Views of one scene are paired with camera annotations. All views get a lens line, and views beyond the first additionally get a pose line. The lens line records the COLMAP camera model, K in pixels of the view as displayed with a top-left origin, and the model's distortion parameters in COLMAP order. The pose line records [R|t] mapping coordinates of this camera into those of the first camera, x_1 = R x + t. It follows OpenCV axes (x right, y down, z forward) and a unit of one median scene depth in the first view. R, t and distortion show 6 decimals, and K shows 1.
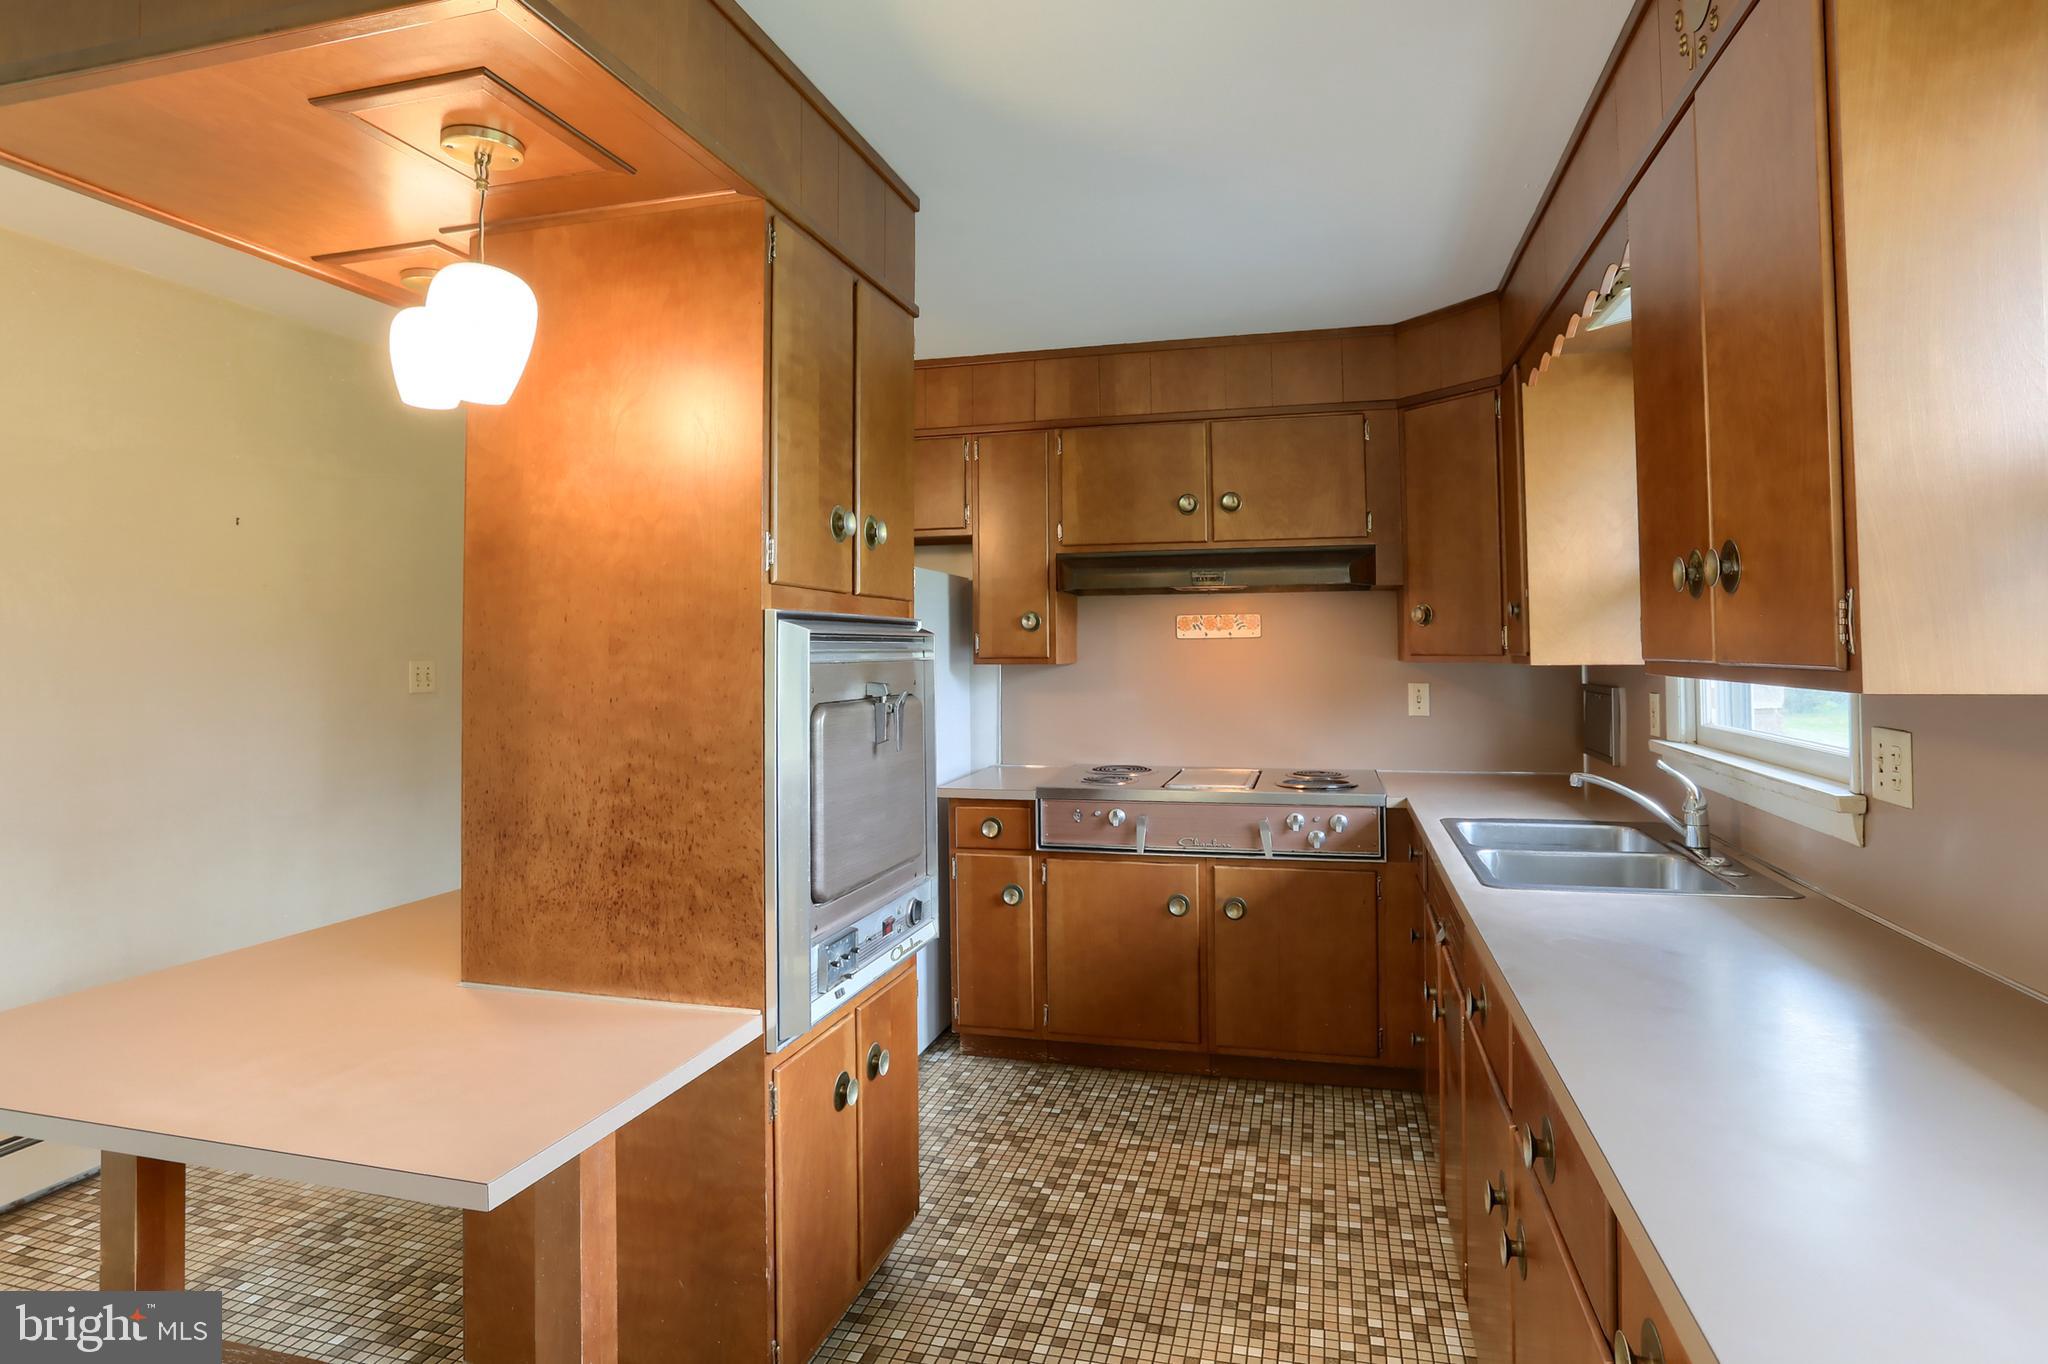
lens RADIAL K [[1082.4, 0, 1049.9], [0, 1082.4, 620.5], [0, 0, 1]] dist [-0.049541, 0.018615]
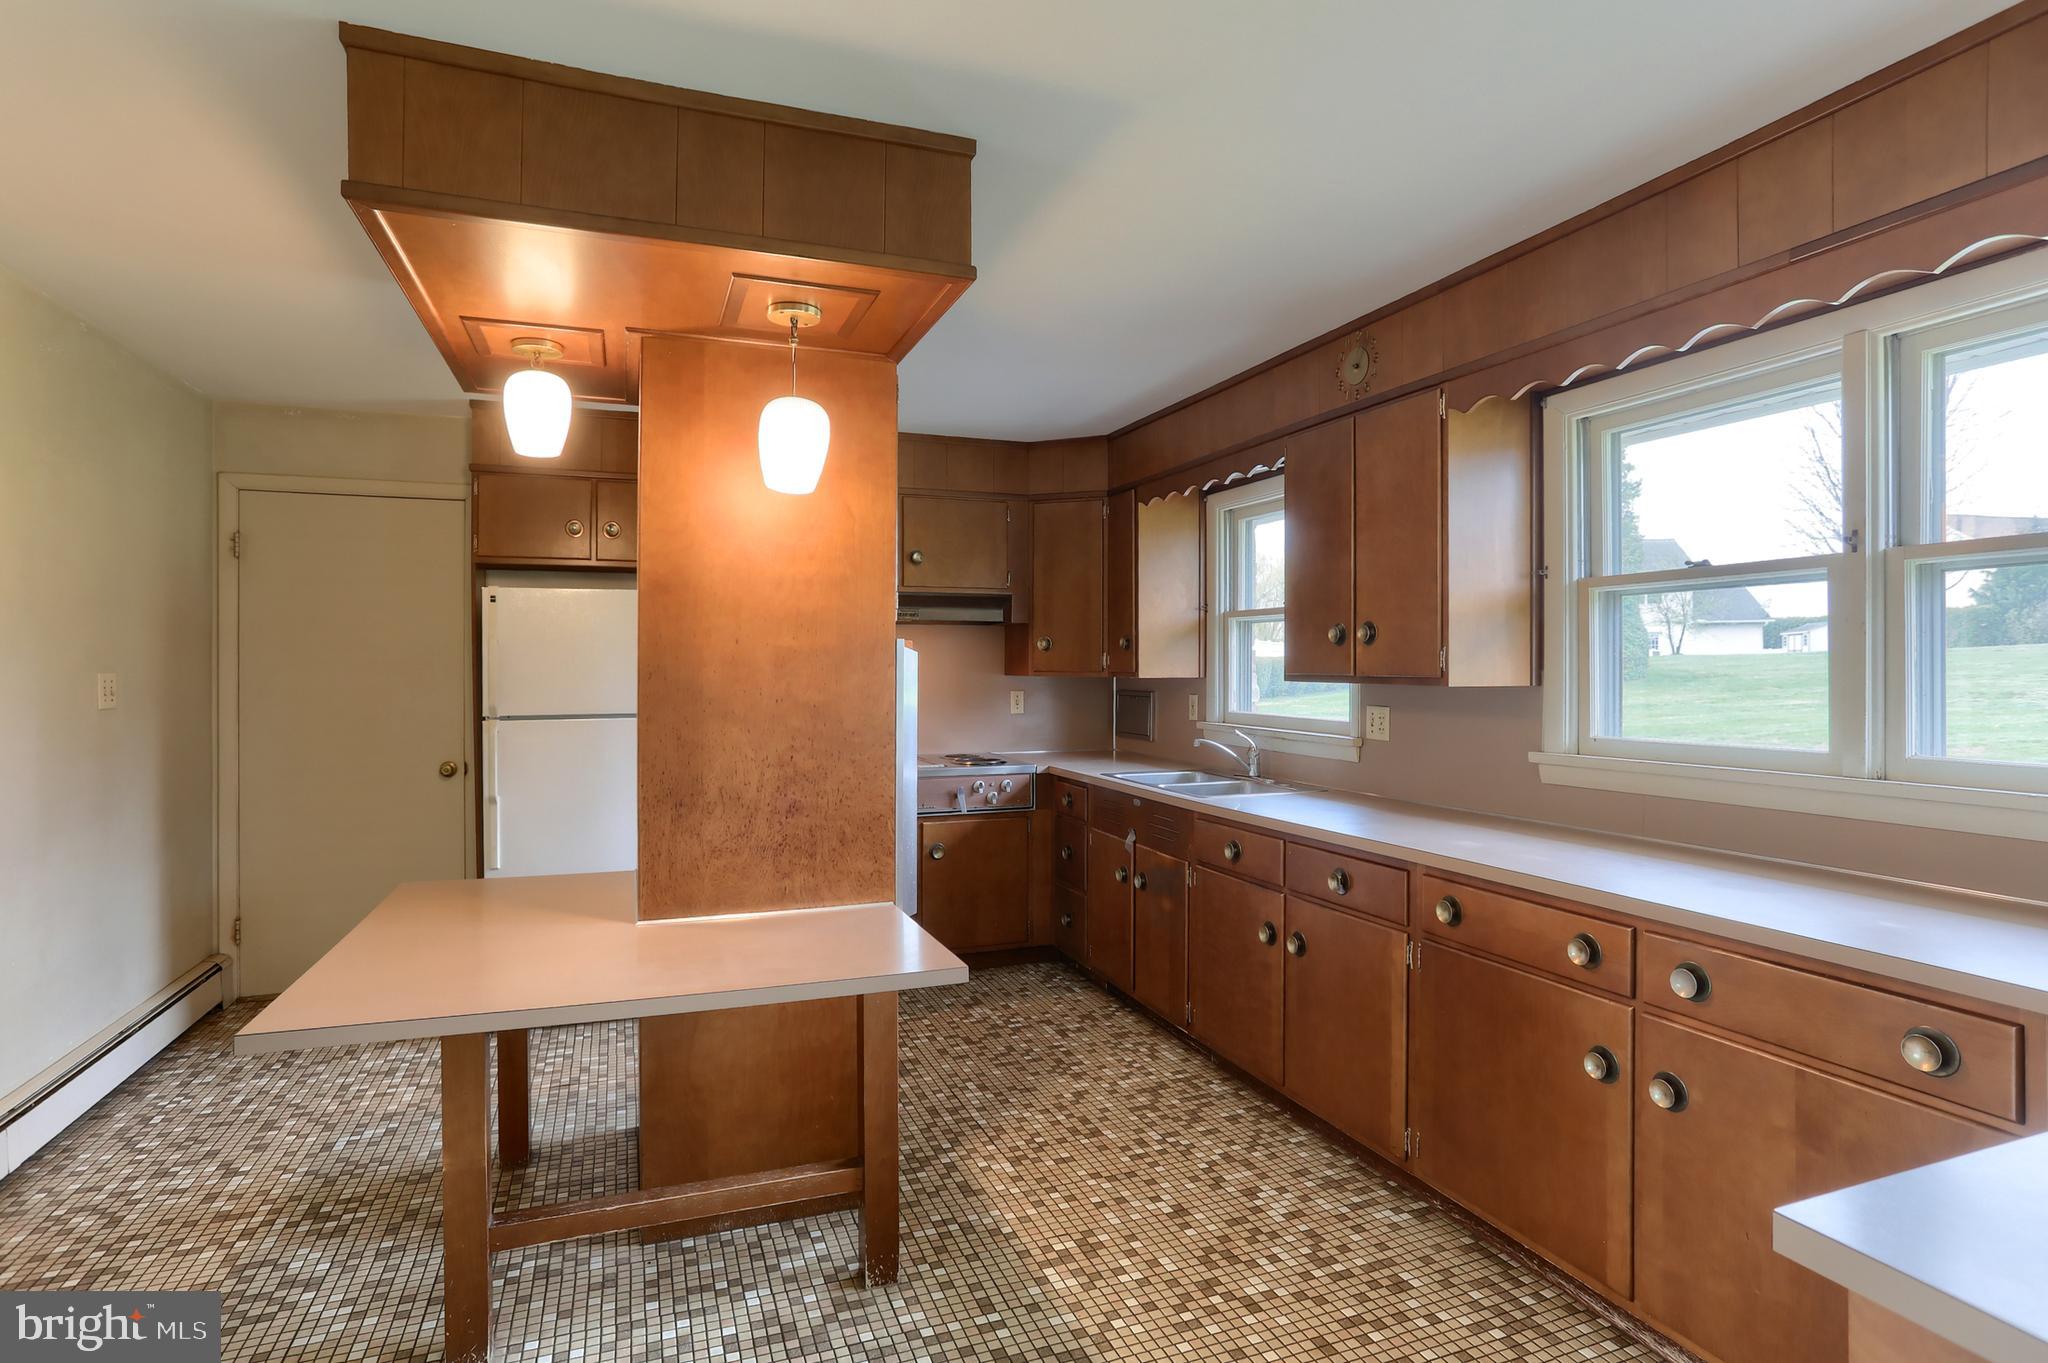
lens RADIAL K [[1036.7, 0, 1027.6], [0, 1036.7, 670.5], [0, 0, 1]] dist [-0.051017, 0.027301]
pose [[0.815803, 0.005735, 0.578302, -0.657668], [-0.023099, 0.999476, 0.022675, -0.002666], [-0.577869, -0.031856, 0.815508, -0.206180]]
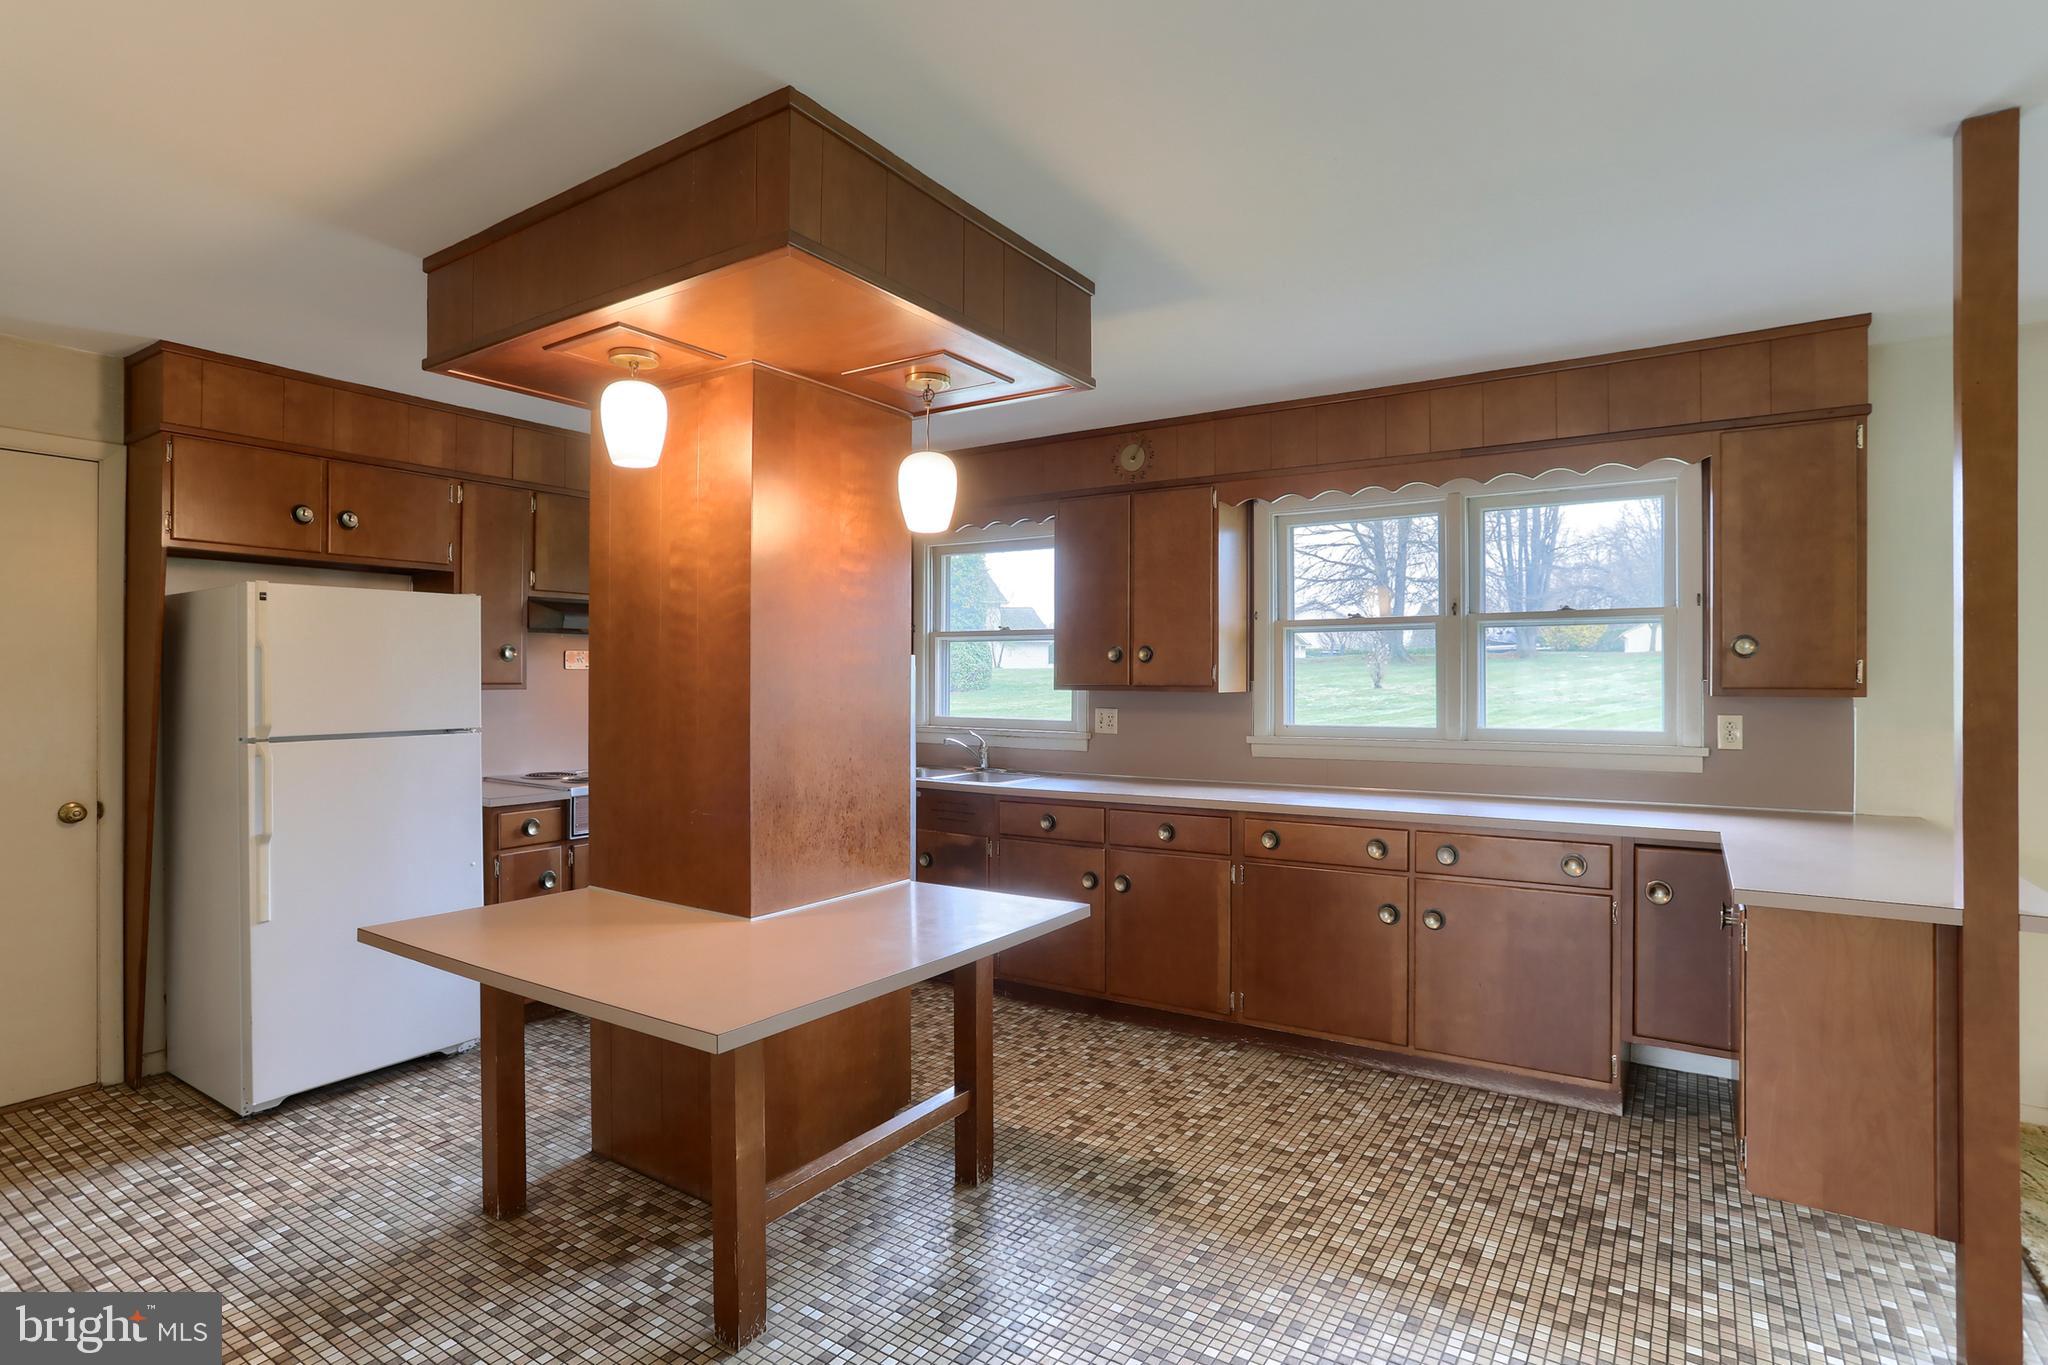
lens RADIAL K [[1036.7, 0, 1017.5], [0, 1036.7, 678.1], [0, 0, 1]] dist [-0.051017, 0.027301]
pose [[0.331487, 0.005752, 0.943442, -1.254548], [-0.031565, 0.999489, 0.004997, 0.008821], [-0.942932, -0.031437, 0.331499, 0.180356]]
